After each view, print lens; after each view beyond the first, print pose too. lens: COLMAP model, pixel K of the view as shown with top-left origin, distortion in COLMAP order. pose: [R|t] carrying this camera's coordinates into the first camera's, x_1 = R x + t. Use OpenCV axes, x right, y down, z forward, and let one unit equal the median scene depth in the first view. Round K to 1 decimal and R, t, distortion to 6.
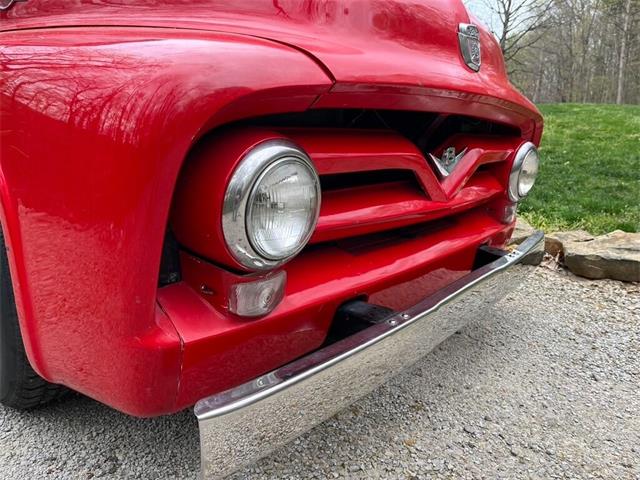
lens RADIAL K [[484.4, 0, 322.7], [0, 484.4, 240.7], [0, 0, 1]] dist [0.061654, -0.088404]
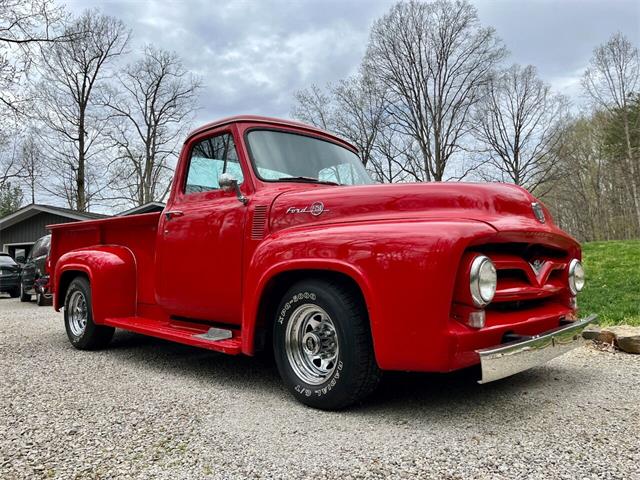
lens RADIAL K [[484.4, 0, 316.9], [0, 484.4, 245.4], [0, 0, 1]] dist [0.061654, -0.088404]
pose [[0.994211, -0.087501, -0.062357, -0.469885], [0.063802, 0.947730, -0.312630, 0.296706], [0.086453, 0.306842, 0.947826, -0.917918]]
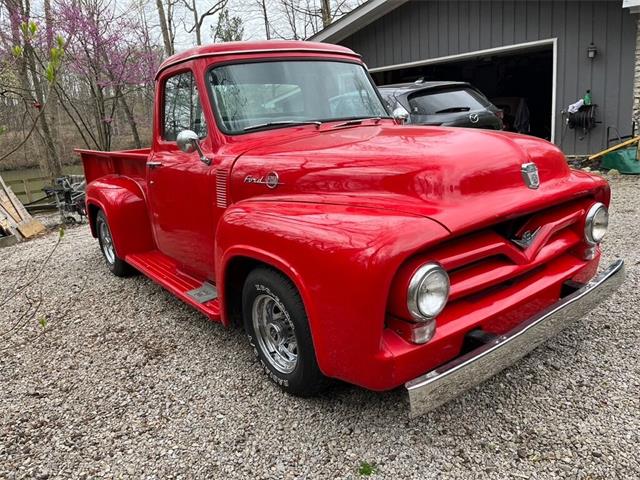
lens RADIAL K [[484.4, 0, 322.4], [0, 484.4, 235.0], [0, 0, 1]] dist [0.061654, -0.088404]
pose [[0.961464, -0.104295, -0.254381, 0.014944], [0.096991, 0.994435, -0.041123, -0.168769], [0.257254, 0.014866, 0.966229, -0.737407]]
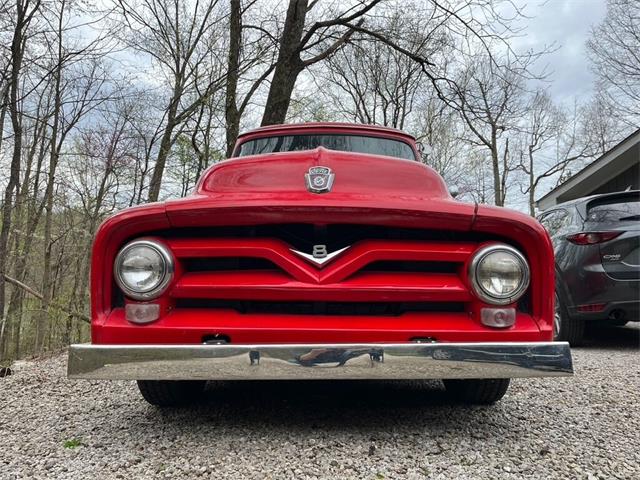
lens RADIAL K [[484.4, 0, 320.4], [0, 484.4, 241.9], [0, 0, 1]] dist [0.061654, -0.088404]
pose [[0.616491, -0.153376, -0.772279, 1.288017], [-0.166069, 0.933449, -0.317954, 0.230971], [0.769649, 0.324267, 0.549992, 0.226379]]
